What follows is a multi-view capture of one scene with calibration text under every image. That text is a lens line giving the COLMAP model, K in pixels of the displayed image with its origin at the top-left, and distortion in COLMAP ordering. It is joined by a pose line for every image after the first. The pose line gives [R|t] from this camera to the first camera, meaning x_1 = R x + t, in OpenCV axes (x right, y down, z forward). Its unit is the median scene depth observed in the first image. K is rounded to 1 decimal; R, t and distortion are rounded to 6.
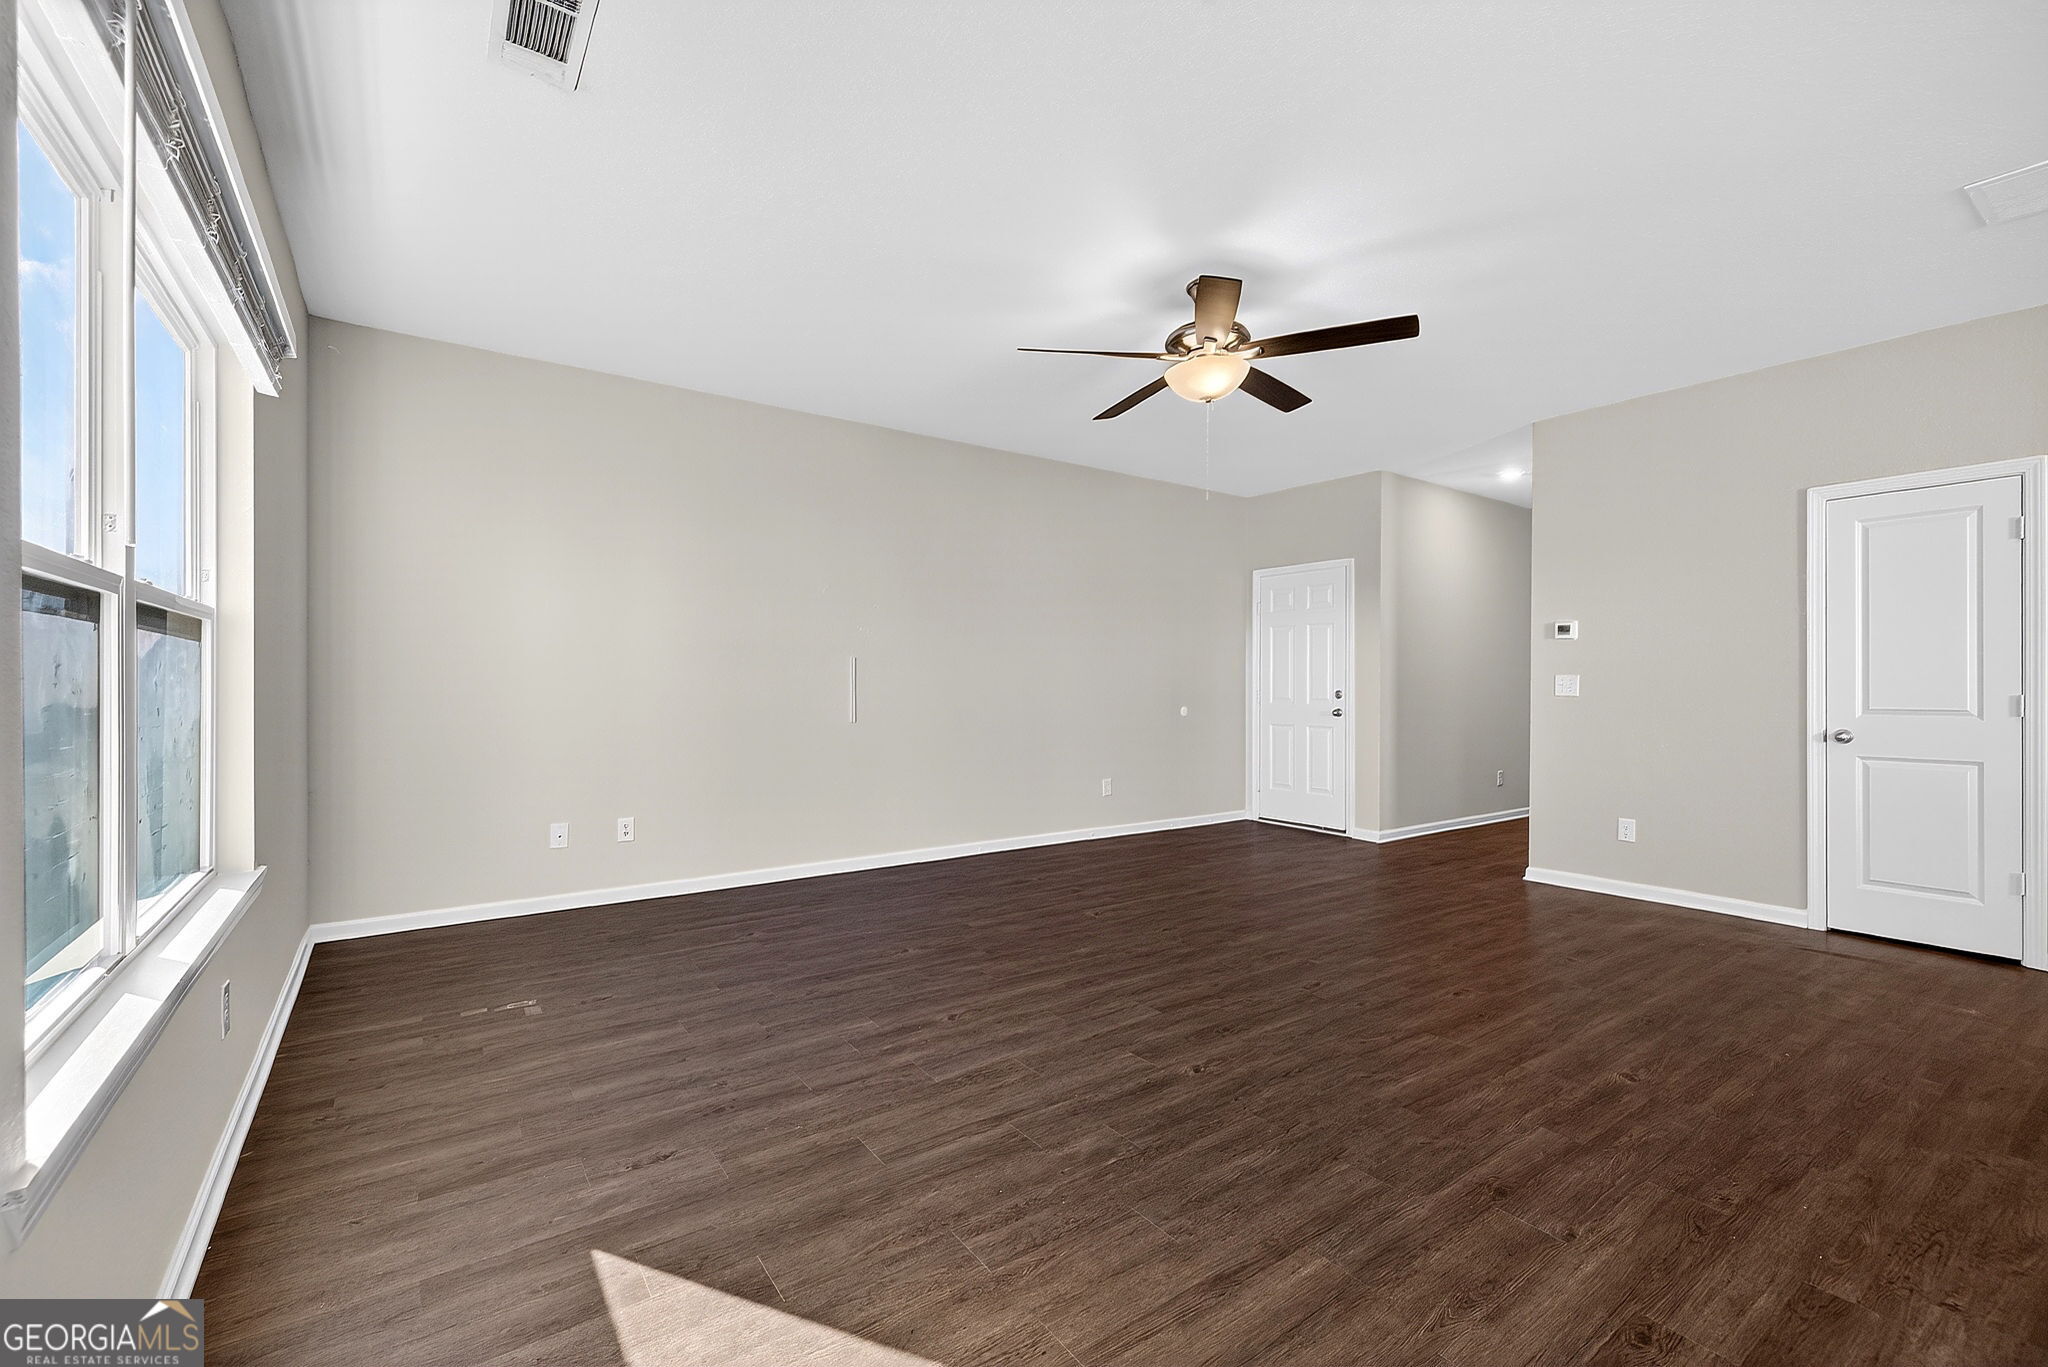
lens RADIAL K [[853.7, 0, 1009.7], [0, 853.7, 679.8], [0, 0, 1]] dist [0.000706, -0.000653]
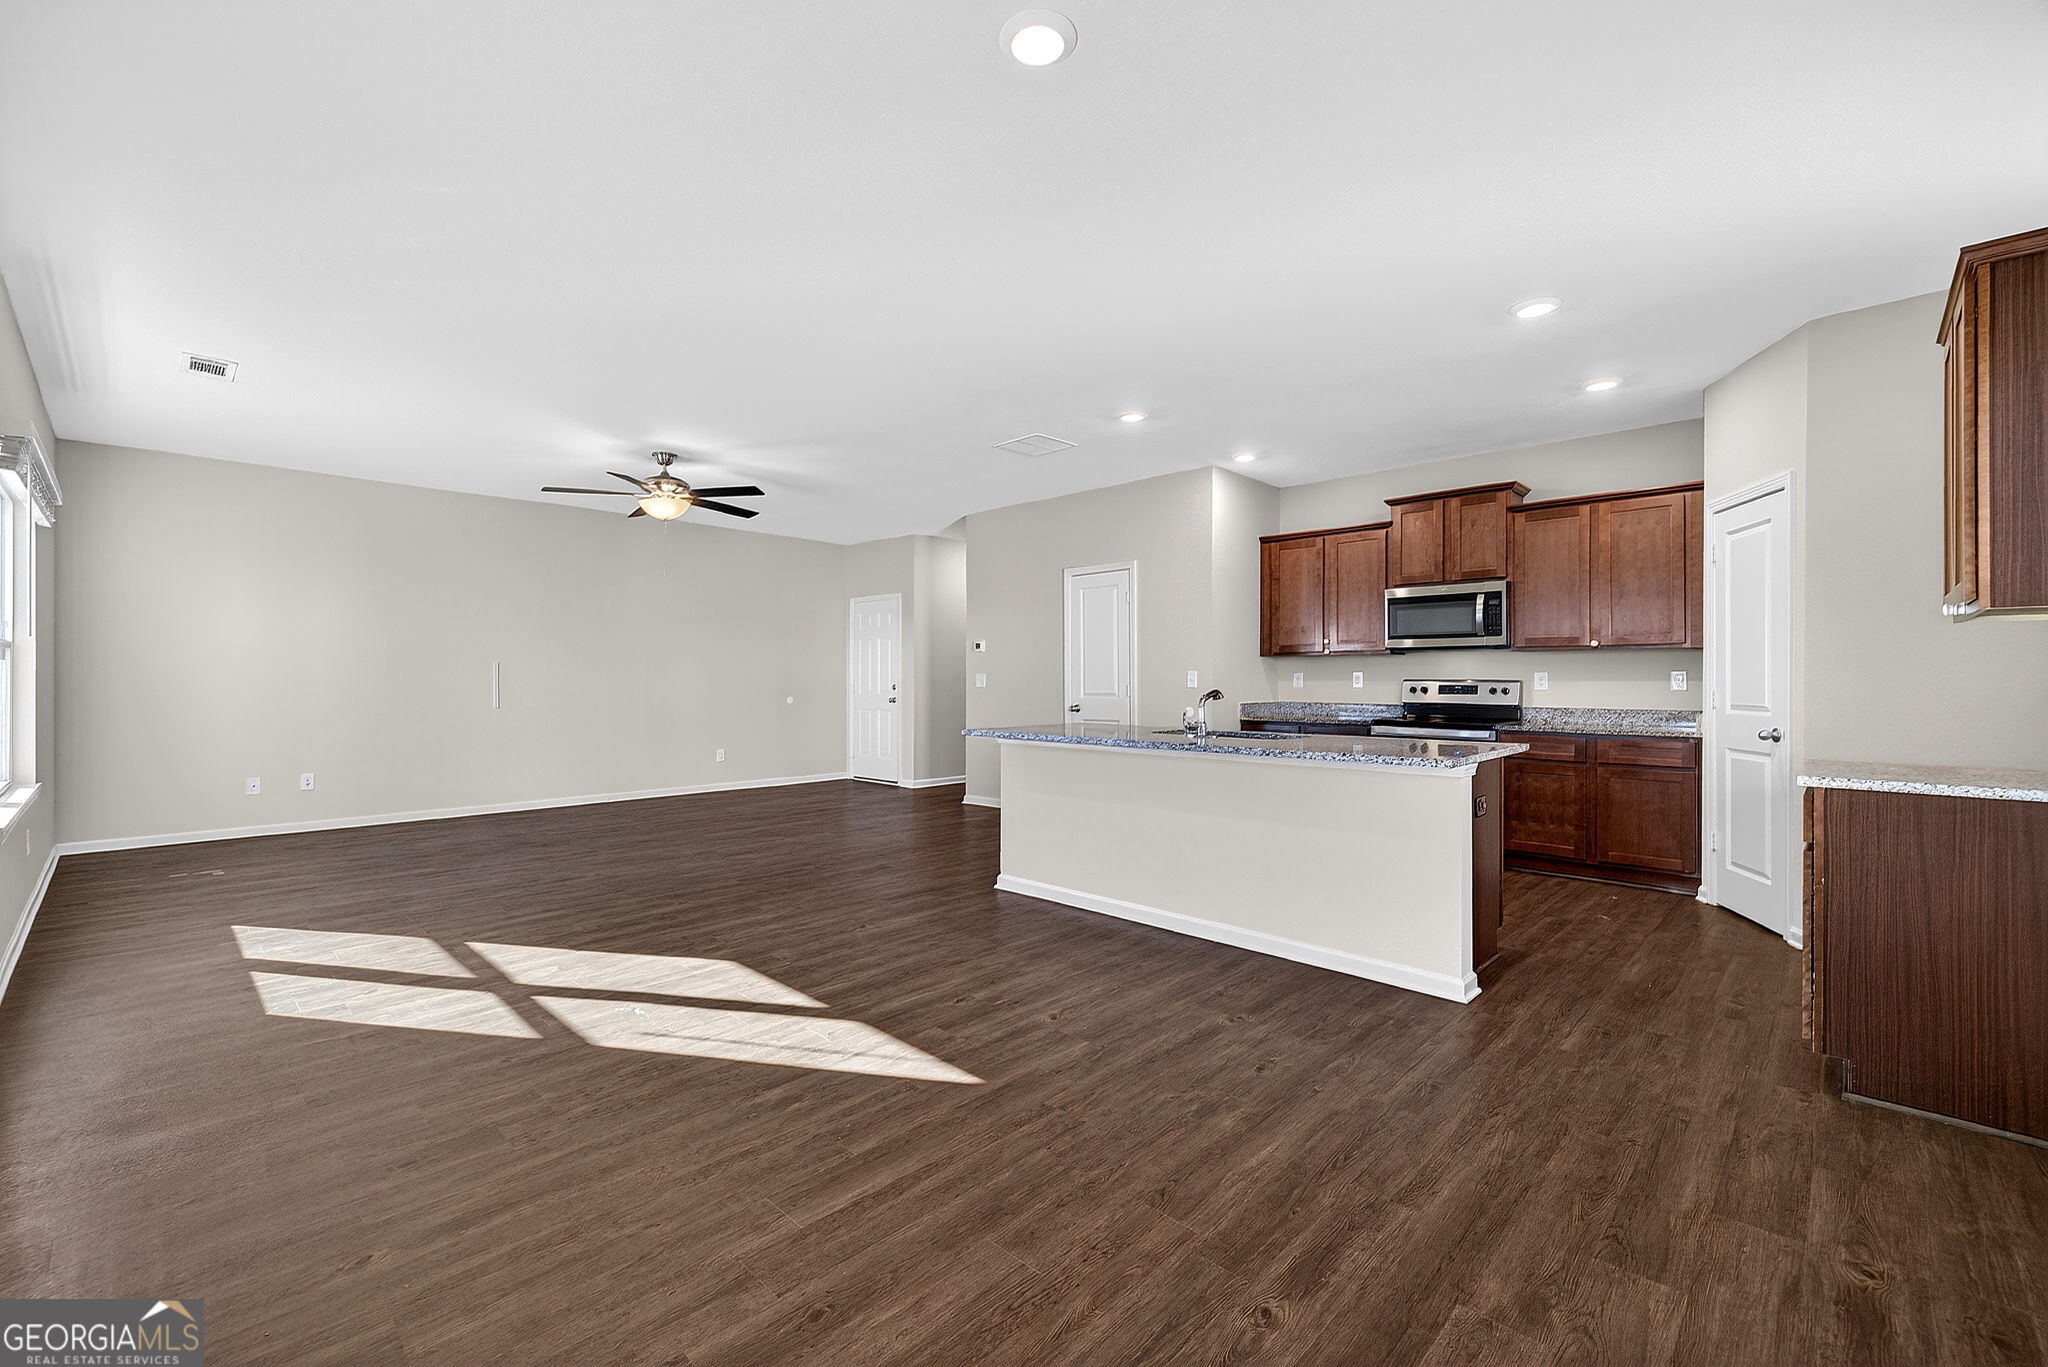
lens RADIAL K [[853.7, 0, 1011.0], [0, 853.7, 675.0], [0, 0, 1]] dist [0.000706, -0.000653]
pose [[0.982498, -0.002592, 0.186254, 0.510882], [0.003058, 0.999993, -0.002215, -0.000134], [-0.186247, 0.002746, 0.982499, -0.731074]]
